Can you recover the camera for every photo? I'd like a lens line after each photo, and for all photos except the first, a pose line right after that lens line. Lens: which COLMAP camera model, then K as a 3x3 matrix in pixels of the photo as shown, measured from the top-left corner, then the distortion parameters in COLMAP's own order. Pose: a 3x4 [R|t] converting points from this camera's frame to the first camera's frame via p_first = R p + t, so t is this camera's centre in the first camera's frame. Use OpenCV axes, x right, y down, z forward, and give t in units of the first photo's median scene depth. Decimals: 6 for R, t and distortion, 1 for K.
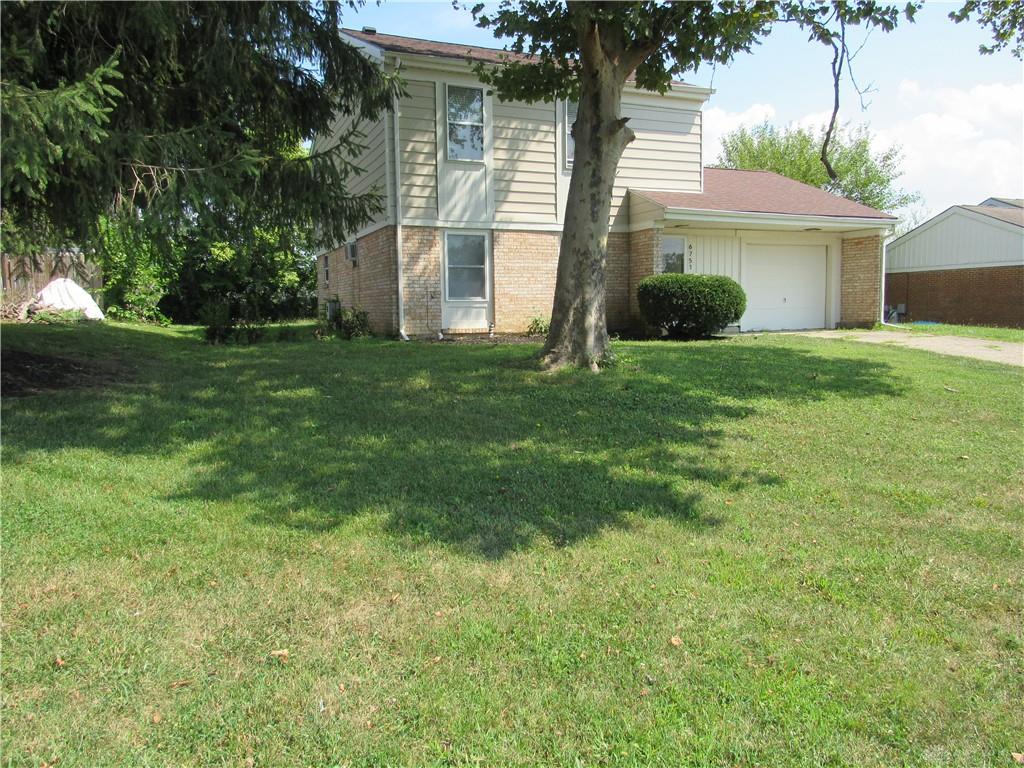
lens RADIAL K [[739.9, 0, 512.7], [0, 739.9, 388.5], [0, 0, 1]] dist [-0.016314, -0.001873]
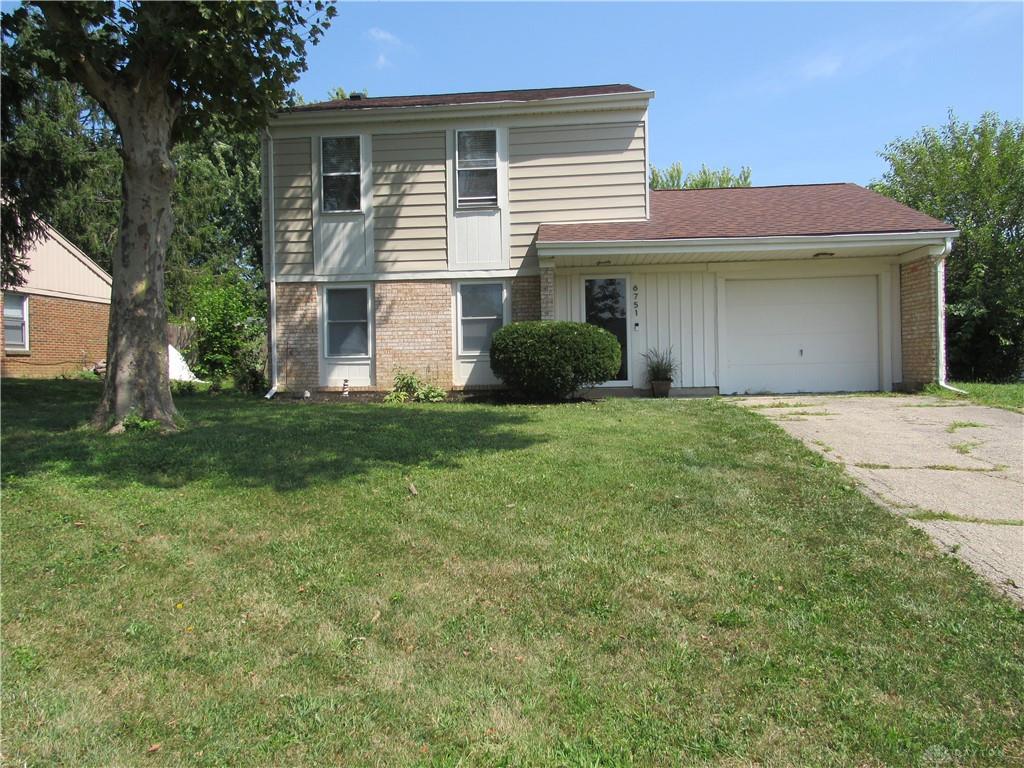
lens RADIAL K [[739.9, 0, 512.7], [0, 739.9, 388.5], [0, 0, 1]] dist [-0.016314, -0.001873]
pose [[0.880491, 0.009676, -0.473963, 0.565500], [-0.047344, 0.996588, -0.067608, -0.024945], [0.471692, 0.081967, 0.877945, 0.271290]]
